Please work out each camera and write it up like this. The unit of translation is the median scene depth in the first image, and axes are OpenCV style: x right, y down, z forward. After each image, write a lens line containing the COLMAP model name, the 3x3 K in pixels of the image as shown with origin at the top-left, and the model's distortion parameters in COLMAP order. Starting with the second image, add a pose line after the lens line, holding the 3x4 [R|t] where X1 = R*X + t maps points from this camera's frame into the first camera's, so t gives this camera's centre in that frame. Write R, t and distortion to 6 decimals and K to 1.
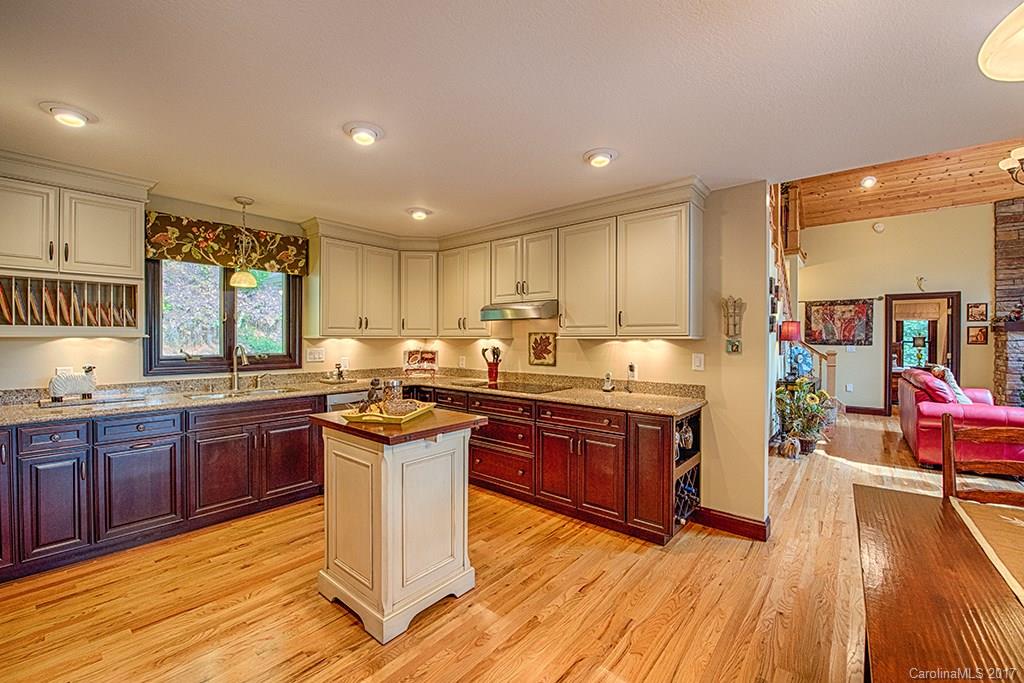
lens RADIAL K [[416.5, 0, 514.1], [0, 416.5, 341.0], [0, 0, 1]] dist [-0.014470, -0.001095]
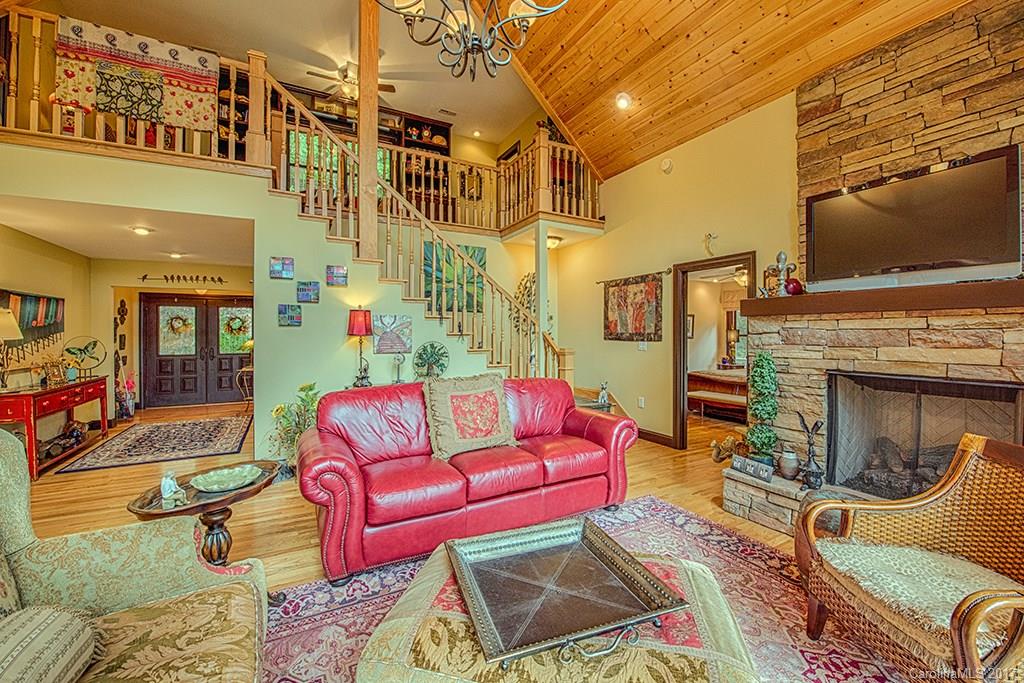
lens RADIAL K [[410.3, 0, 513.4], [0, 410.3, 335.0], [0, 0, 1]] dist [-0.023383, -0.001151]
pose [[0.926633, -0.003808, -0.375948, 0.885831], [0.002840, 0.999991, -0.003129, 0.001416], [0.375957, 0.001832, 0.926635, 0.286108]]
